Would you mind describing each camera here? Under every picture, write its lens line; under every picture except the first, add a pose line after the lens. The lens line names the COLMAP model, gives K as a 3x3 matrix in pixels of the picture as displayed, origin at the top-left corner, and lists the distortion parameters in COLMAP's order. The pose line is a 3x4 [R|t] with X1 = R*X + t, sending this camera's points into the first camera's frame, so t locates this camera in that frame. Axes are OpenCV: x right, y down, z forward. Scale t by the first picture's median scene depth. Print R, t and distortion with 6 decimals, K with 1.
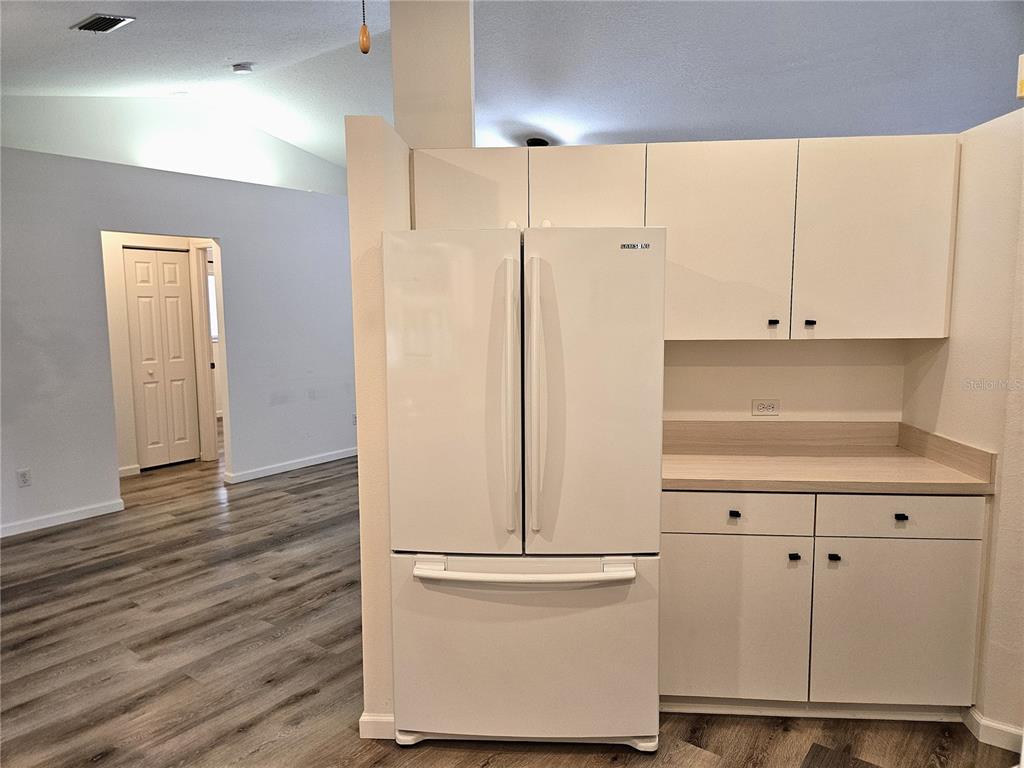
lens RADIAL K [[693.8, 0, 511.9], [0, 693.8, 379.6], [0, 0, 1]] dist [0.064364, -0.062118]
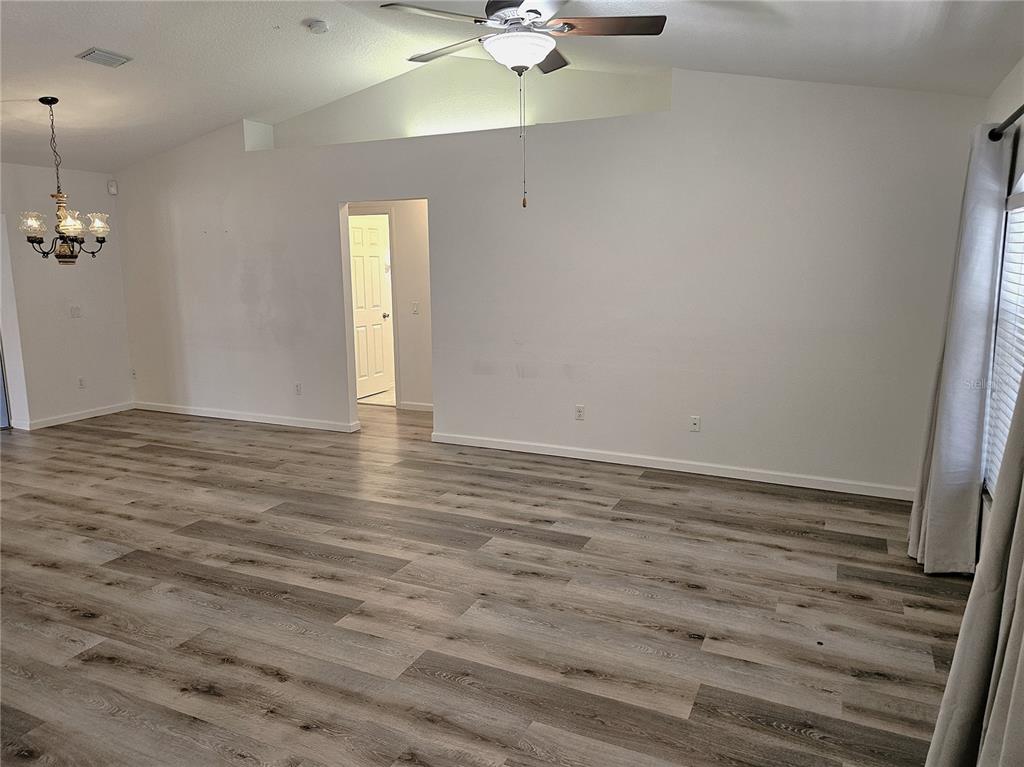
lens RADIAL K [[697.8, 0, 512.0], [0, 697.8, 383.5], [0, 0, 1]] dist [0.074608, -0.063040]
pose [[0.215476, 0.175981, -0.960521, 0.917915], [-0.104134, 0.982159, 0.156585, -0.165650], [0.970941, 0.066283, 0.229957, 1.356479]]
